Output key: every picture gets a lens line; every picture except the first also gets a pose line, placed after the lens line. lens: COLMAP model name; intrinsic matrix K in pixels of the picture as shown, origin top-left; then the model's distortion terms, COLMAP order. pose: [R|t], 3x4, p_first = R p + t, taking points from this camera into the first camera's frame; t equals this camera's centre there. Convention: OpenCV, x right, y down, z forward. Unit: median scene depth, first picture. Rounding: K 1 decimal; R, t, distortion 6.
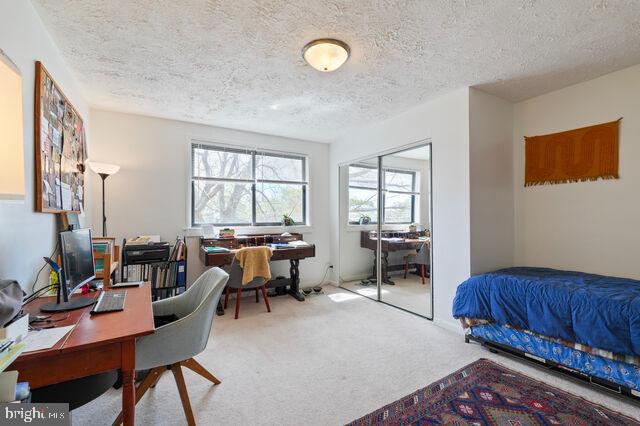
lens RADIAL K [[281.0, 0, 325.2], [0, 281.0, 215.0], [0, 0, 1]] dist [-0.002515, -0.000149]
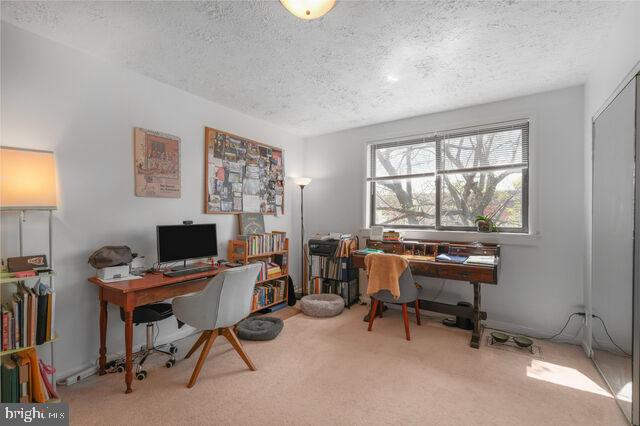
lens RADIAL K [[281.0, 0, 323.7], [0, 281.0, 215.2], [0, 0, 1]] dist [-0.002515, -0.000149]
pose [[0.411668, 0.001114, -0.911333, 0.384709], [-0.004086, 0.999991, -0.000623, -0.001246], [0.911325, 0.003980, 0.411669, 0.425366]]
